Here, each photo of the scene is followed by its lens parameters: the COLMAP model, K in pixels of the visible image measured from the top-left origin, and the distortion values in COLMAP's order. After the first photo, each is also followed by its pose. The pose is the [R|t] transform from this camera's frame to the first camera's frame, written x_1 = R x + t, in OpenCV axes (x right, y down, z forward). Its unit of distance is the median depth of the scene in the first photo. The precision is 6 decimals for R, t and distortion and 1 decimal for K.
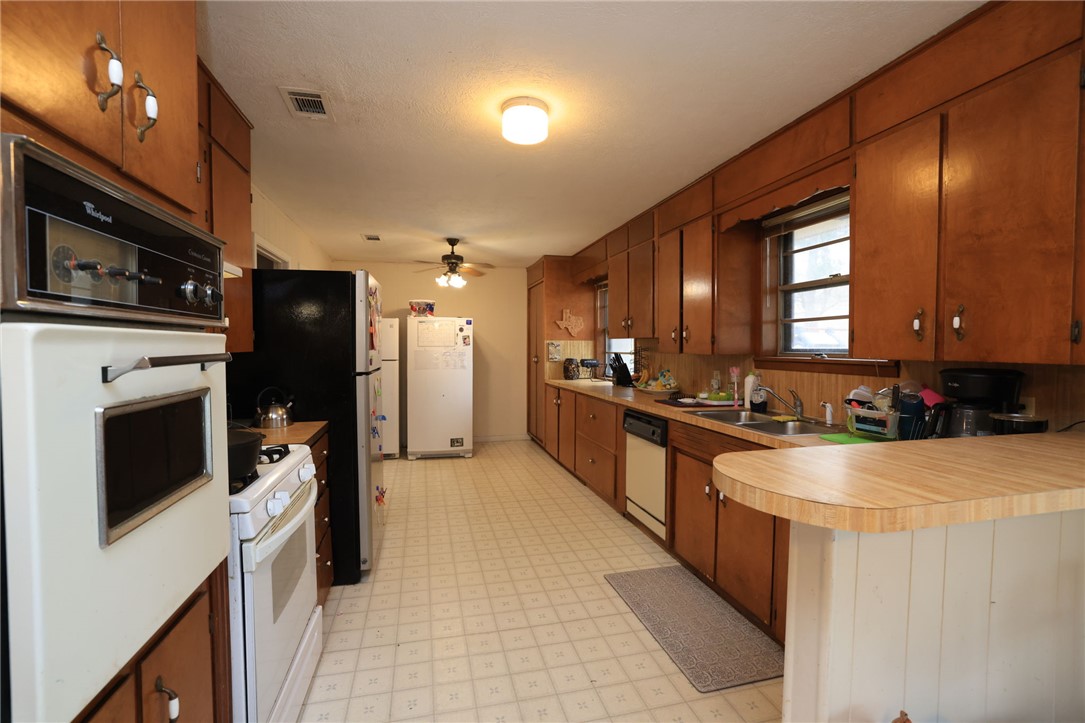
lens RADIAL K [[463.9, 0, 543.9], [0, 463.9, 361.6], [0, 0, 1]] dist [-0.018331, 0.000890]
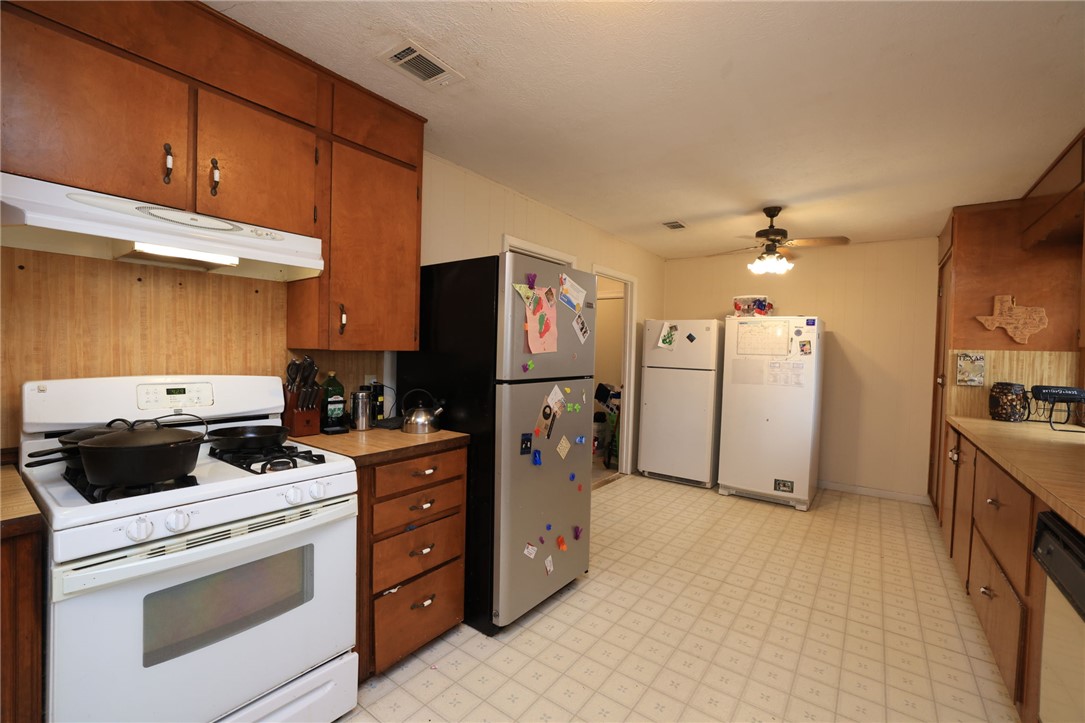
lens RADIAL K [[463.9, 0, 543.3], [0, 463.9, 361.5], [0, 0, 1]] dist [-0.018331, 0.000890]
pose [[0.647514, 0.036643, -0.761172, 0.115079], [-0.050315, 0.998719, 0.005277, -0.007416], [0.760390, 0.034882, 0.648529, 0.229173]]
